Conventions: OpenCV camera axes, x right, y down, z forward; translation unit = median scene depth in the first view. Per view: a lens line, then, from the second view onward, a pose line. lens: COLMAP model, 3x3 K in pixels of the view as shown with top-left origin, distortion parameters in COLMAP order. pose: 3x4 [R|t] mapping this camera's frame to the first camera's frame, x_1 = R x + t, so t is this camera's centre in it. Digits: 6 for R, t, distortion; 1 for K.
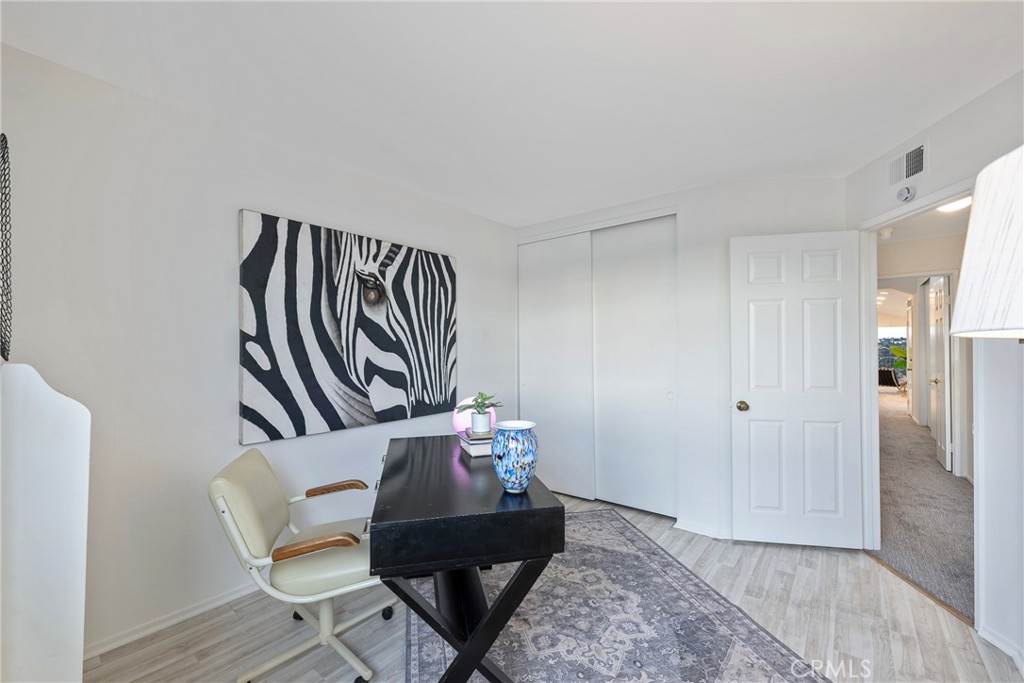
lens RADIAL K [[414.6, 0, 511.7], [0, 414.6, 349.3], [0, 0, 1]] dist [0.002798, 0.000204]
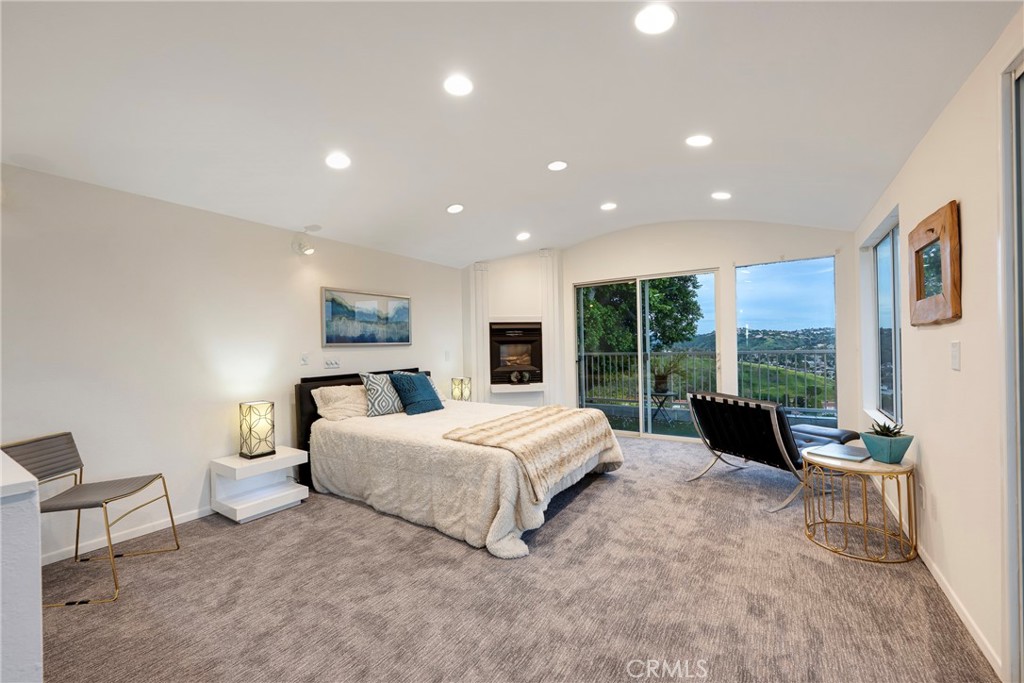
lens RADIAL K [[414.6, 0, 511.7], [0, 414.6, 349.3], [0, 0, 1]] dist [0.002798, 0.000204]
pose [[0.993308, -0.016422, 0.114324, 0.722788], [0.014935, 0.999792, 0.013858, 0.006850], [-0.114528, -0.012058, 0.993347, 0.759501]]
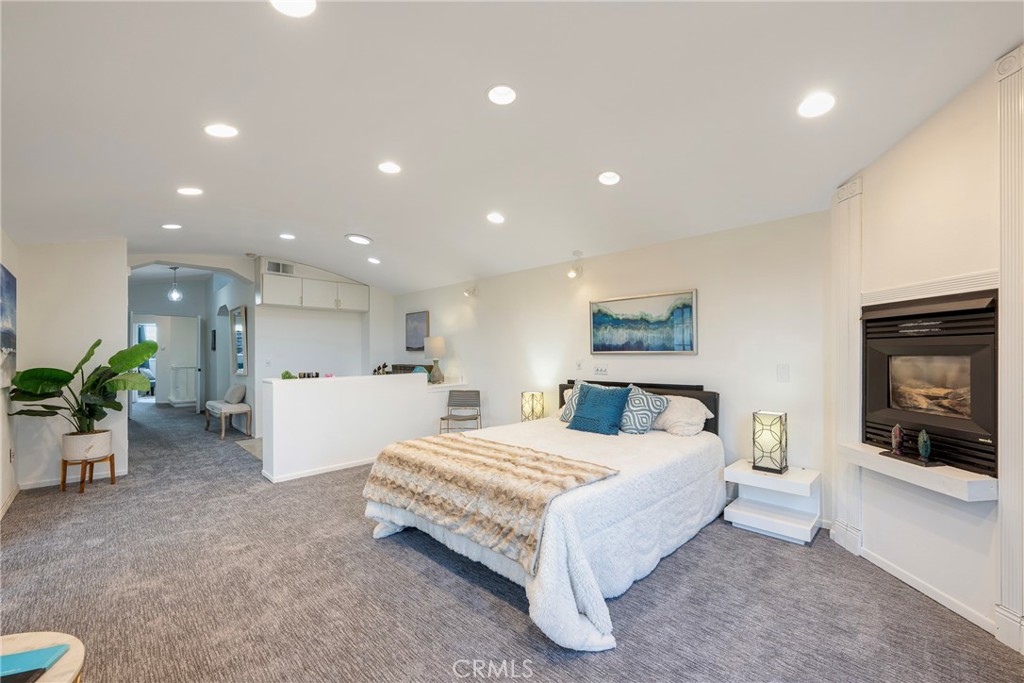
lens RADIAL K [[414.6, 0, 511.7], [0, 414.6, 349.3], [0, 0, 1]] dist [0.002798, 0.000204]
pose [[-0.110372, -0.009746, -0.993843, 0.988543], [0.005101, 0.999933, -0.010372, 0.006019], [0.993877, -0.006214, -0.110315, 1.075942]]
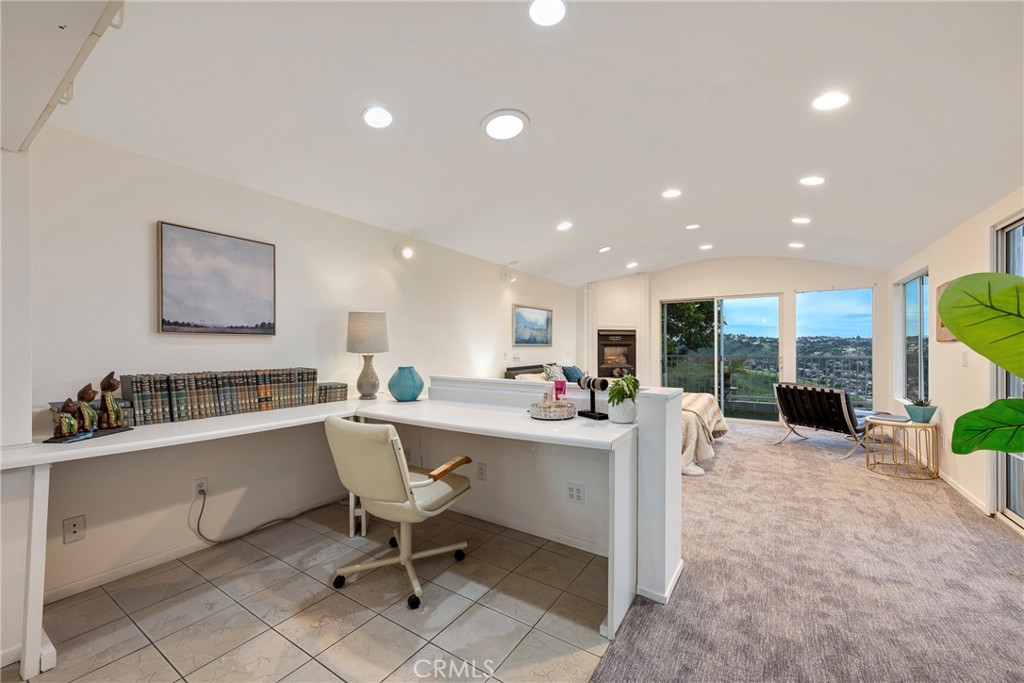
lens RADIAL K [[414.6, 0, 511.7], [0, 414.6, 349.3], [0, 0, 1]] dist [0.002798, 0.000204]
pose [[0.992698, 0.004066, 0.120560, 0.552710], [-0.005255, 0.999941, 0.009548, 0.006276], [-0.120514, -0.010112, 0.992660, 0.642143]]
